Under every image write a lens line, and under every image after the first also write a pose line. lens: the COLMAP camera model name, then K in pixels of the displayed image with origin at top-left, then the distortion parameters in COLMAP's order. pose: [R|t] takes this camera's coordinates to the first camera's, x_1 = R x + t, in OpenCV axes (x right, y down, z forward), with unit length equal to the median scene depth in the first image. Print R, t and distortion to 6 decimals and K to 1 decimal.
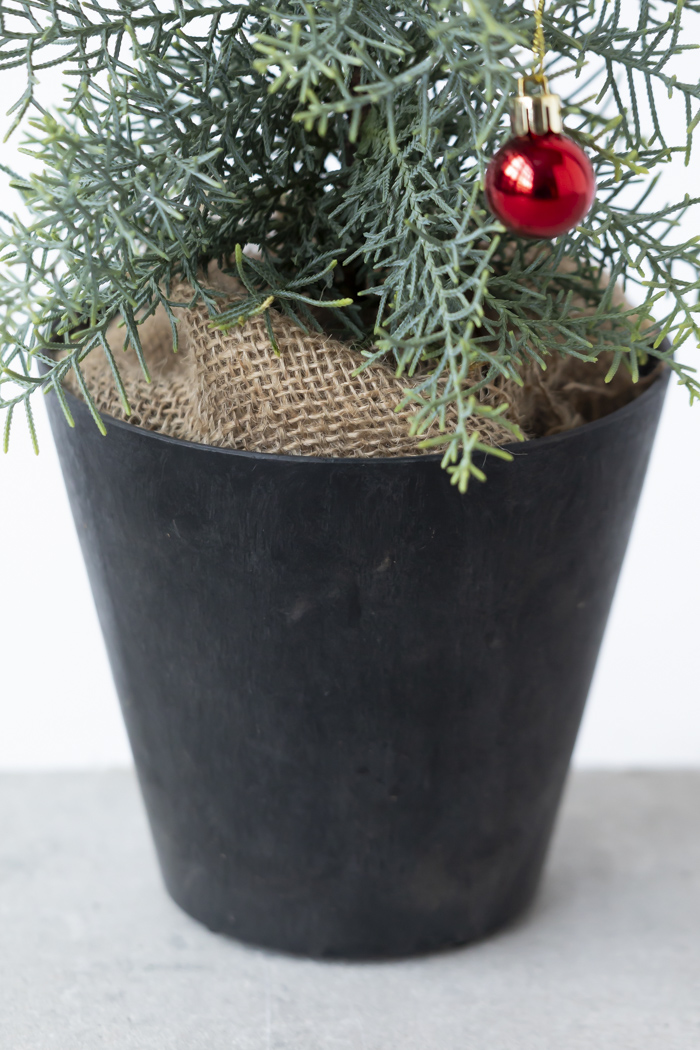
lens RADIAL K [[5369.1, 0, 350.0], [0, 5369.1, 525.0], [0, 0, 1]] dist [-0.068412, -3.126107]
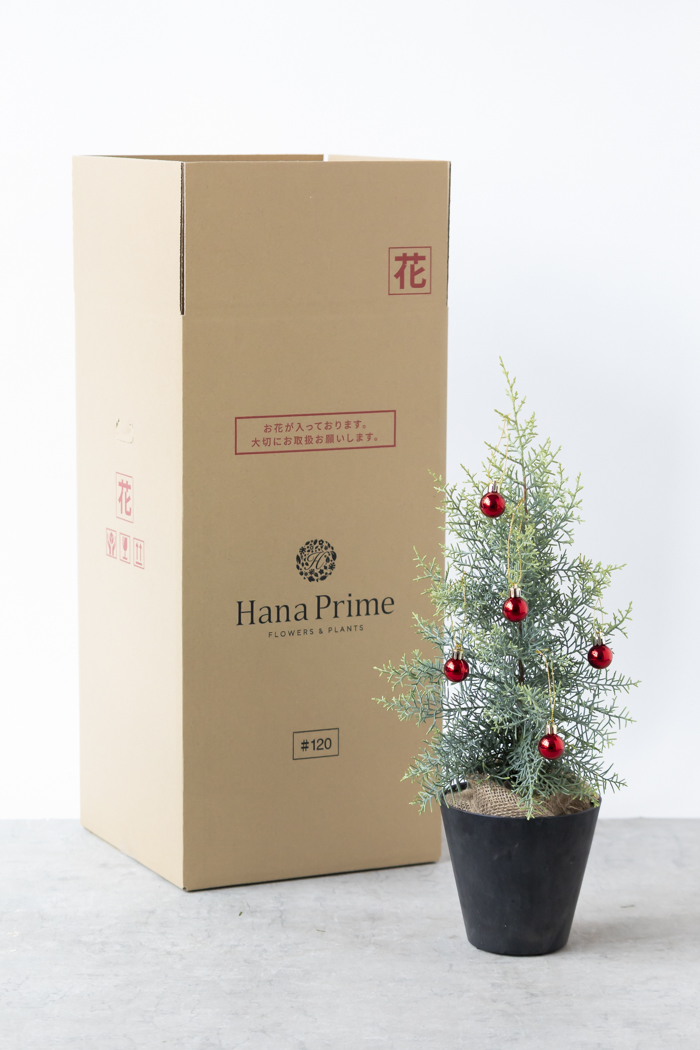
lens RADIAL K [[2985.4, 0, 350.0], [0, 2985.4, 525.0], [0, 0, 1]] dist [-0.069200, -0.067859]
pose [[0.984415, 0.034110, -0.172524, 0.262960], [-0.068937, 0.977343, -0.200120, 0.230609], [0.161789, 0.208894, 0.964462, -1.238300]]
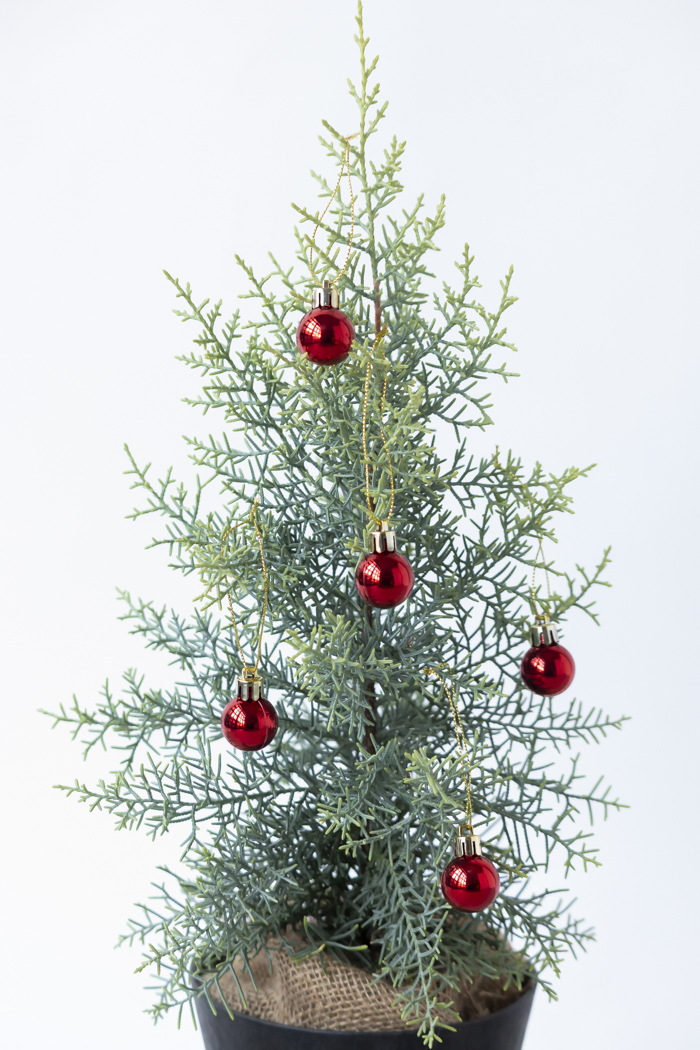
lens RADIAL K [[3366.7, 0, 350.0], [0, 3366.7, 525.0], [0, 0, 1]] dist [-0.188669, 0.804695]
pose [[0.999746, 0.000320, 0.022524, -0.031333], [0.003564, 0.985058, -0.172186, 0.014312], [-0.022243, 0.172223, 0.984807, -0.165777]]
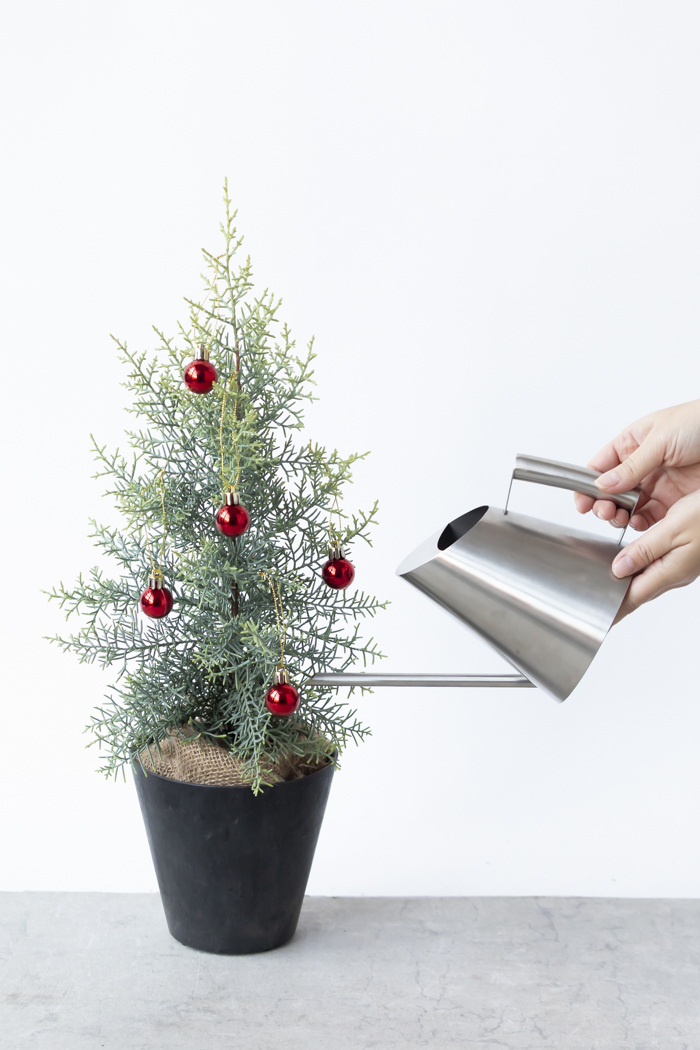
lens RADIAL K [[2621.8, 0, 349.9], [0, 2621.8, 508.4], [0, 0, 1]] dist [-0.114219, -0.025887]
pose [[0.999768, 0.017898, -0.011981, 0.087354], [-0.019336, 0.990891, -0.133270, 0.028829], [0.009487, 0.133471, 0.991007, -0.524786]]
